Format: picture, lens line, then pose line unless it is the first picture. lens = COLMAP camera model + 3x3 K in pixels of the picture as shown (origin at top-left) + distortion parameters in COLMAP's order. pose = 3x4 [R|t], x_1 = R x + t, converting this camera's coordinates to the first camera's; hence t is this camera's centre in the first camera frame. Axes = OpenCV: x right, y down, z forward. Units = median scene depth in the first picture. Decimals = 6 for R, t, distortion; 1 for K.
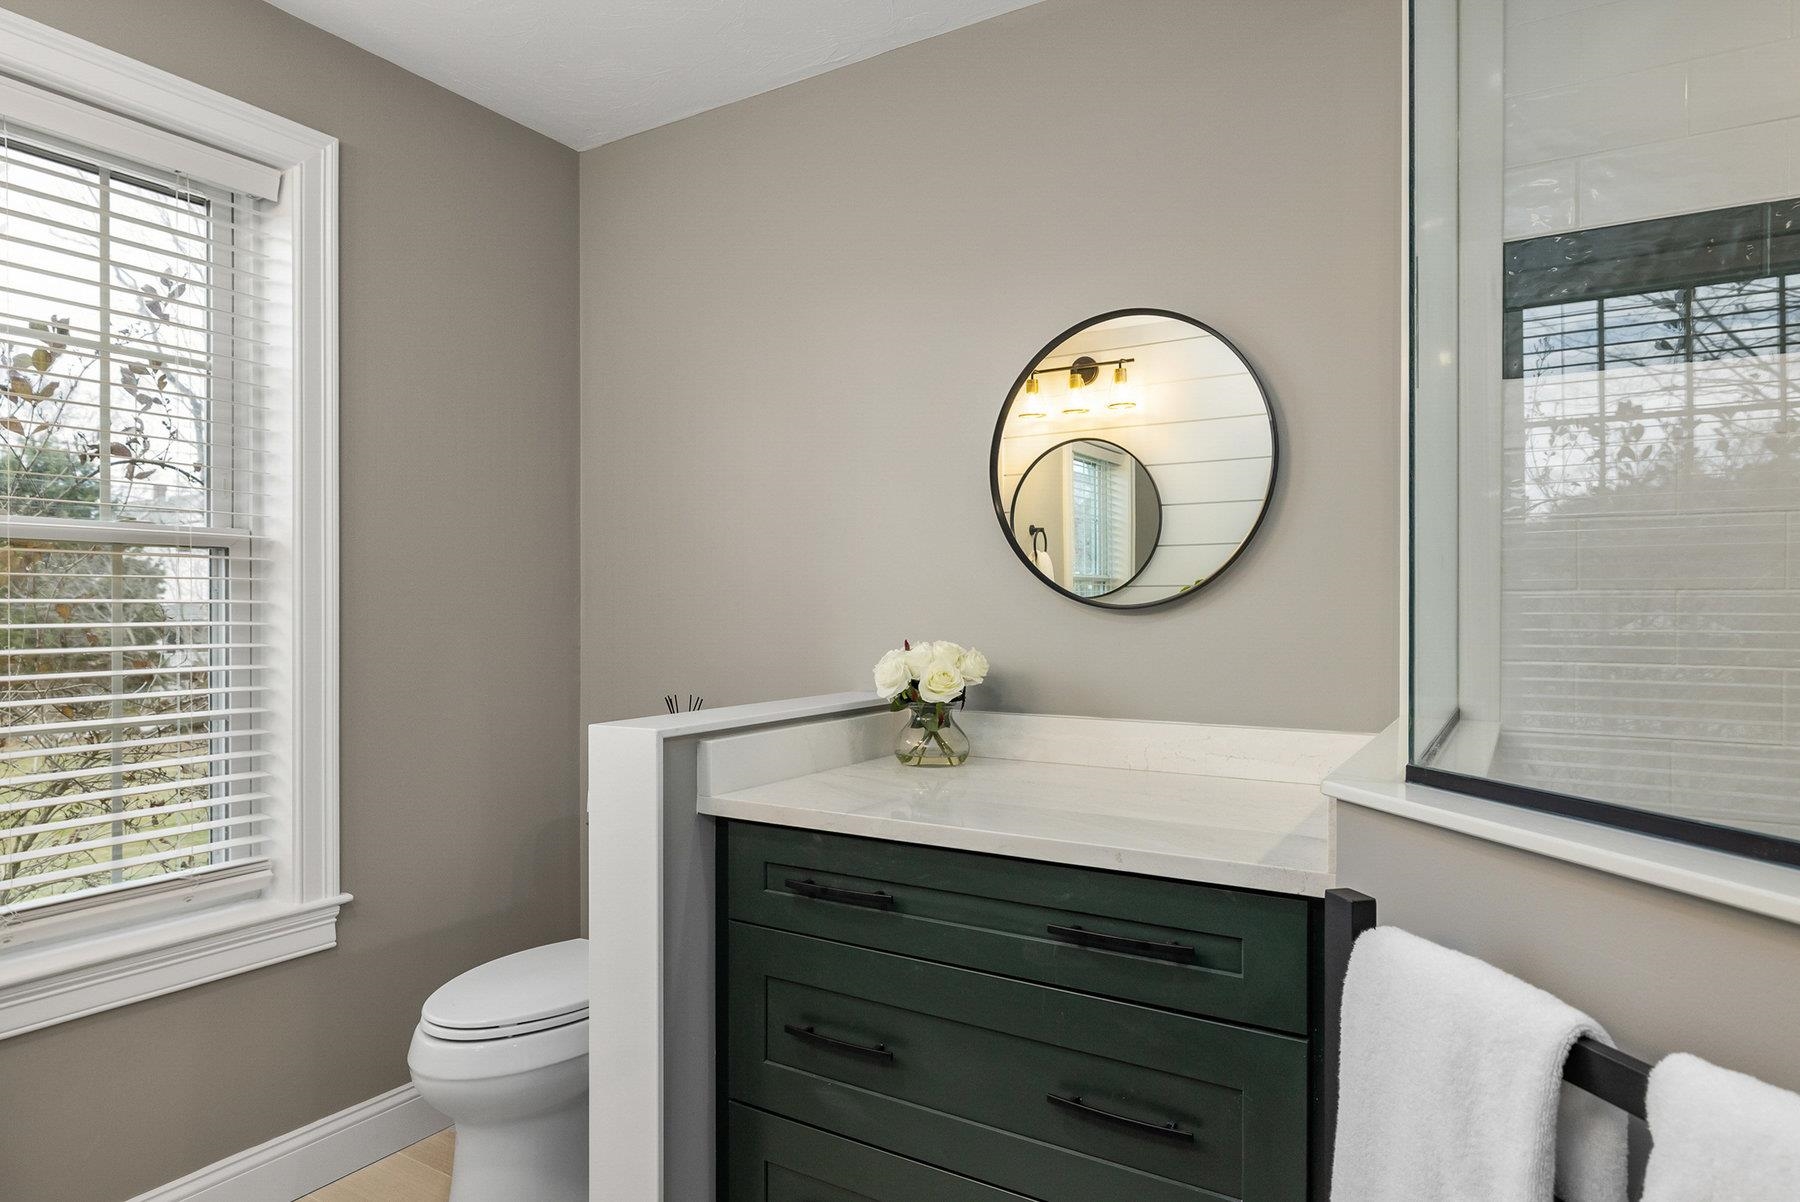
lens RADIAL K [[1035.3, 0, 894.0], [0, 1035.3, 603.0], [0, 0, 1]] dist [0.003958, 0.006293]
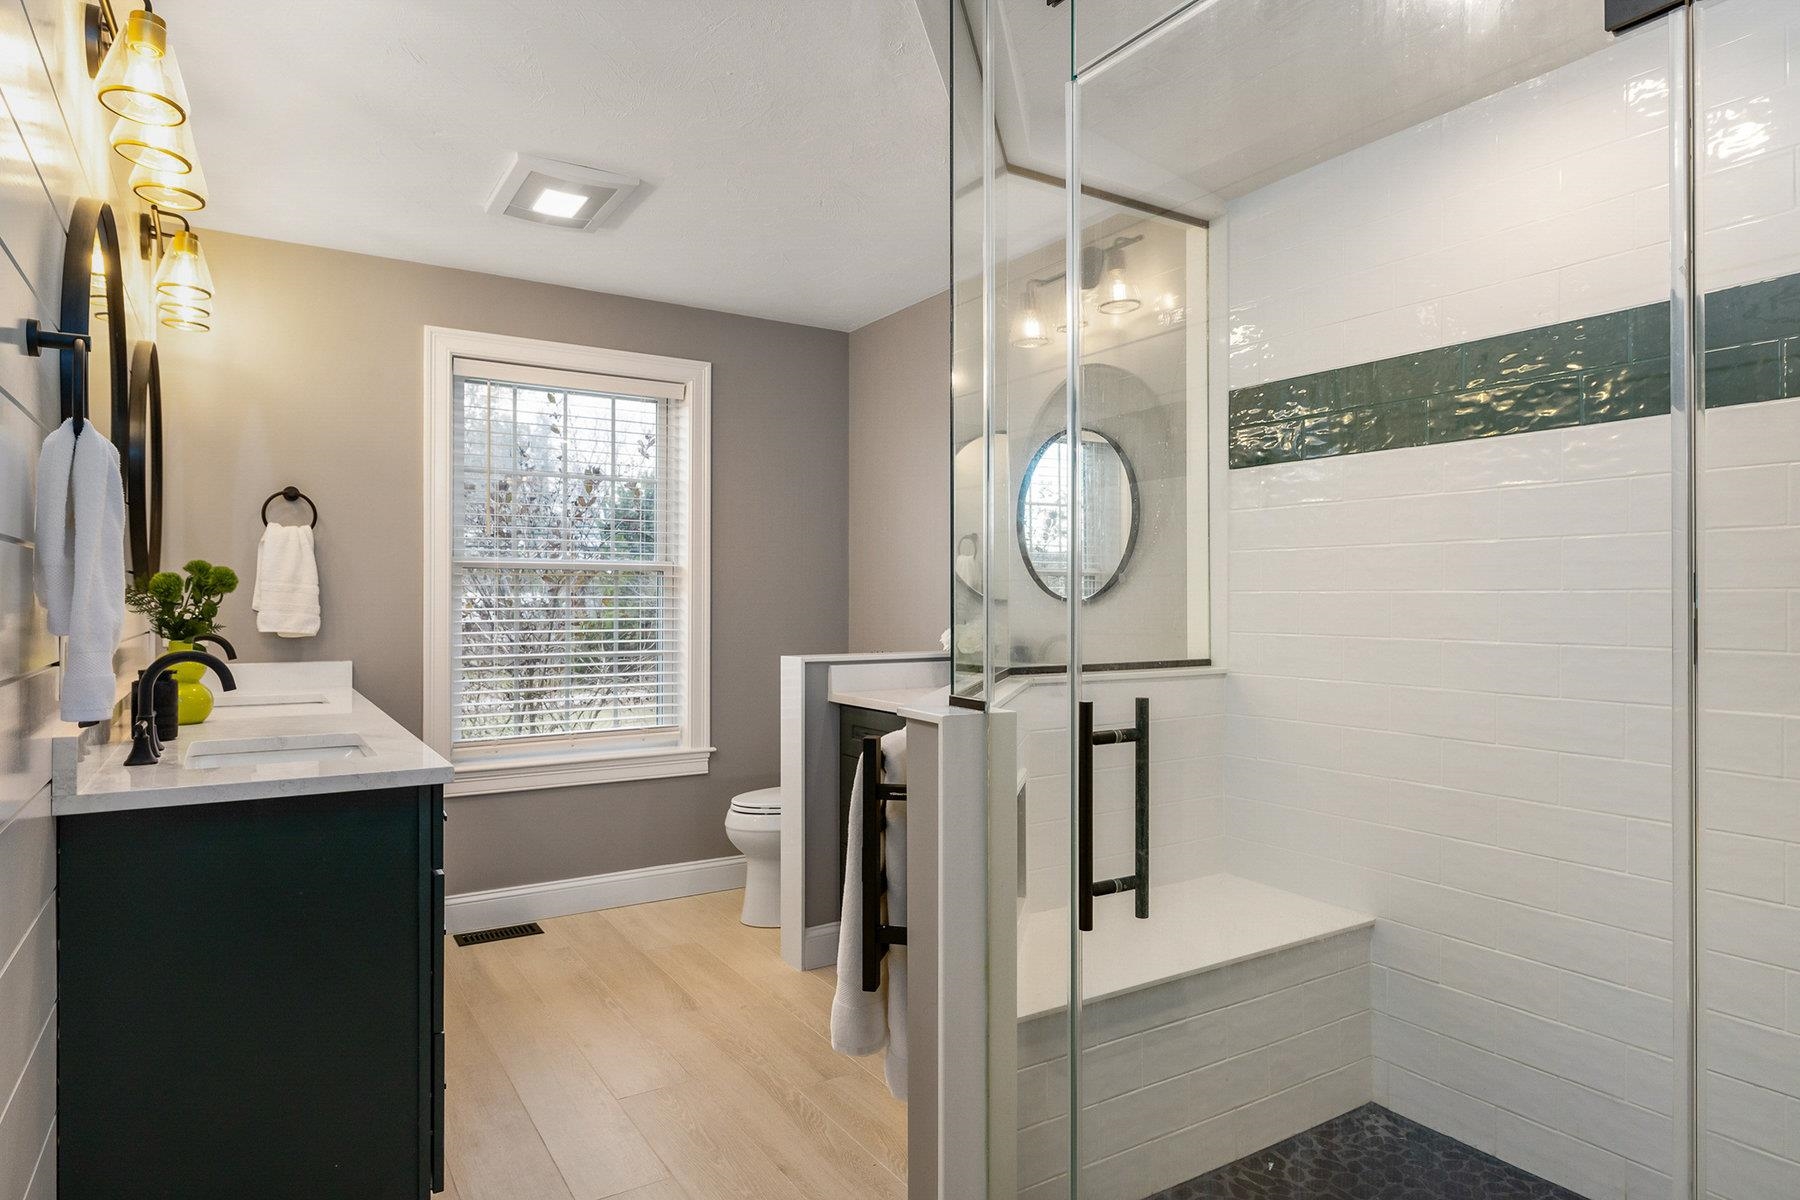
lens RADIAL K [[1035.3, 0, 903.4], [0, 1035.3, 592.0], [0, 0, 1]] dist [0.003958, 0.006293]
pose [[0.900154, -0.000919, -0.435571, 0.717099], [-0.002578, 0.999969, -0.007437, 0.001644], [0.435564, 0.007818, 0.900124, -0.669661]]
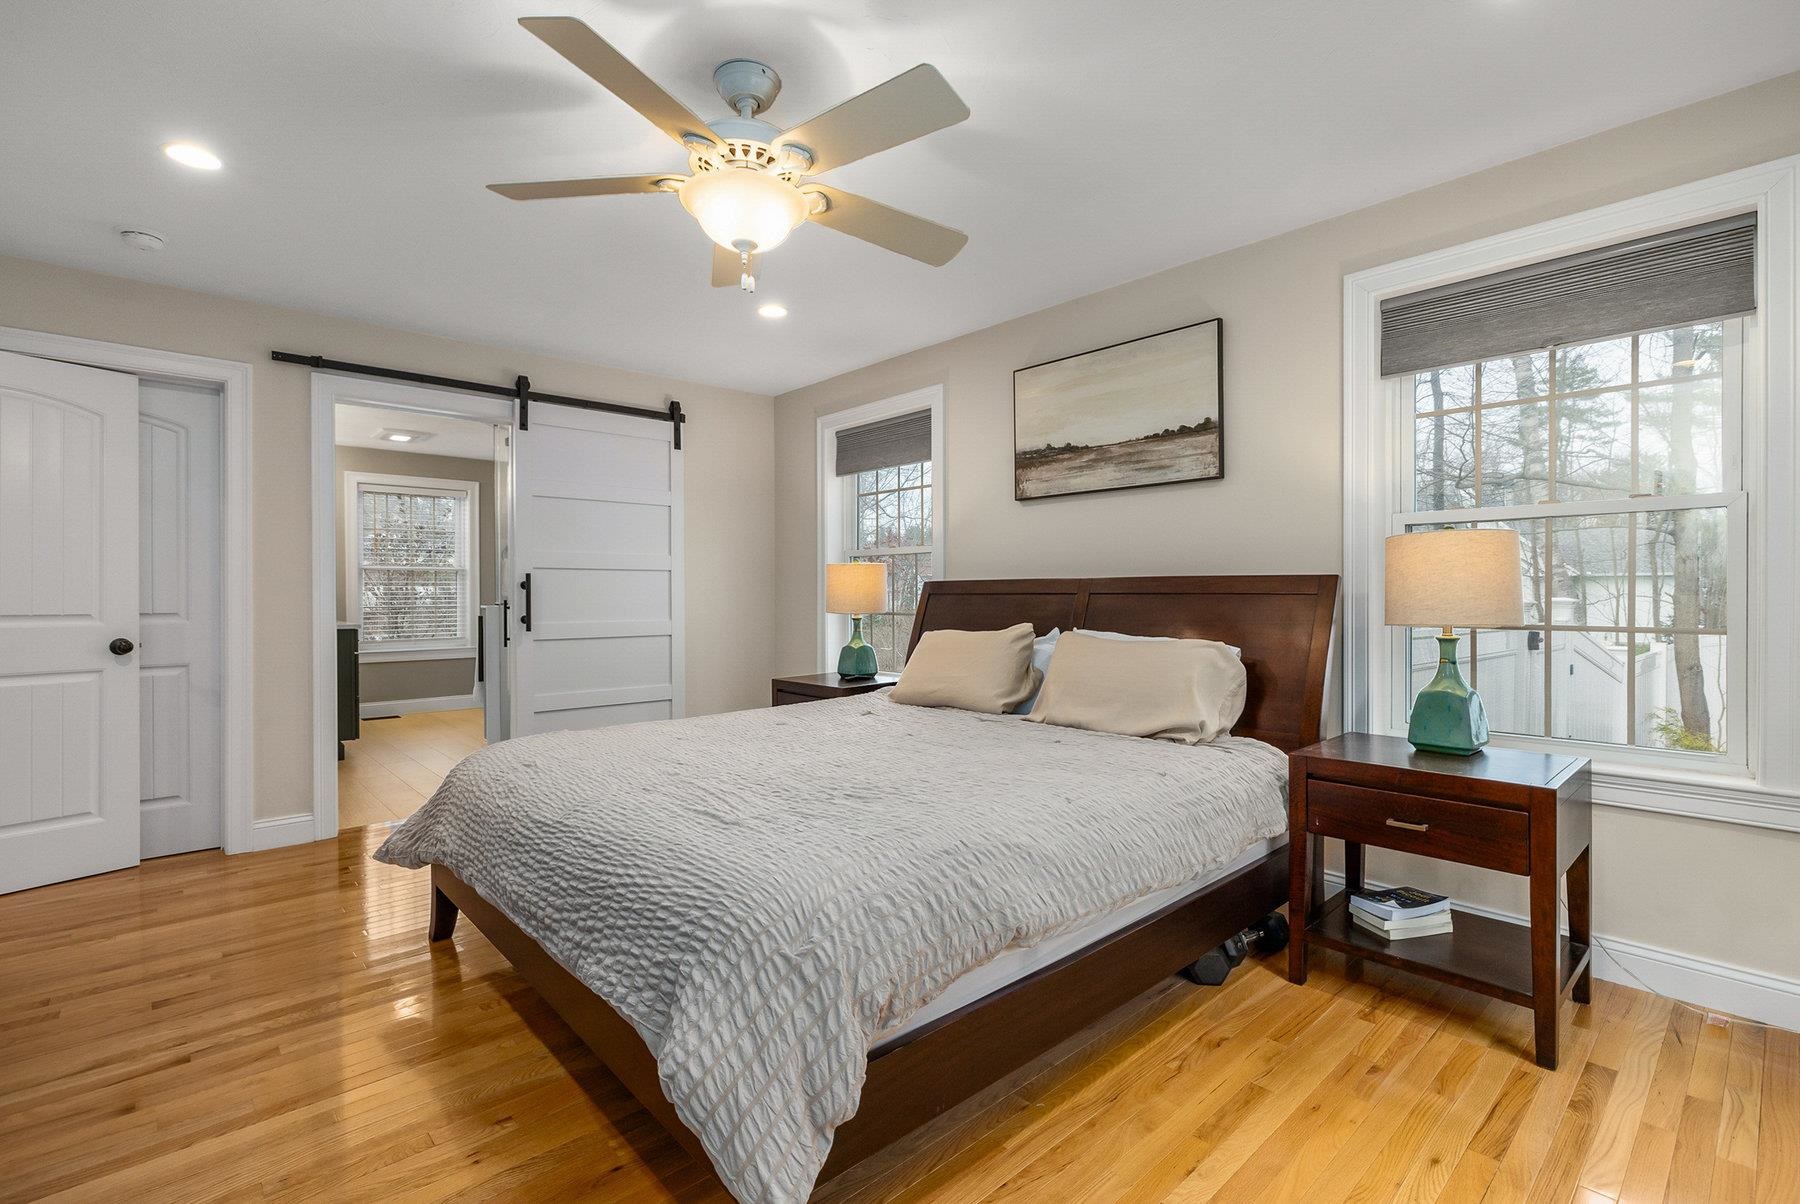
lens RADIAL K [[818.5, 0, 897.3], [0, 818.5, 598.0], [0, 0, 1]] dist [-0.004470, -0.000551]
pose [[0.961363, 0.001900, -0.275276, 2.477909], [0.000742, 0.999955, 0.009492, 0.040066], [0.275282, -0.009330, 0.961318, -2.184147]]
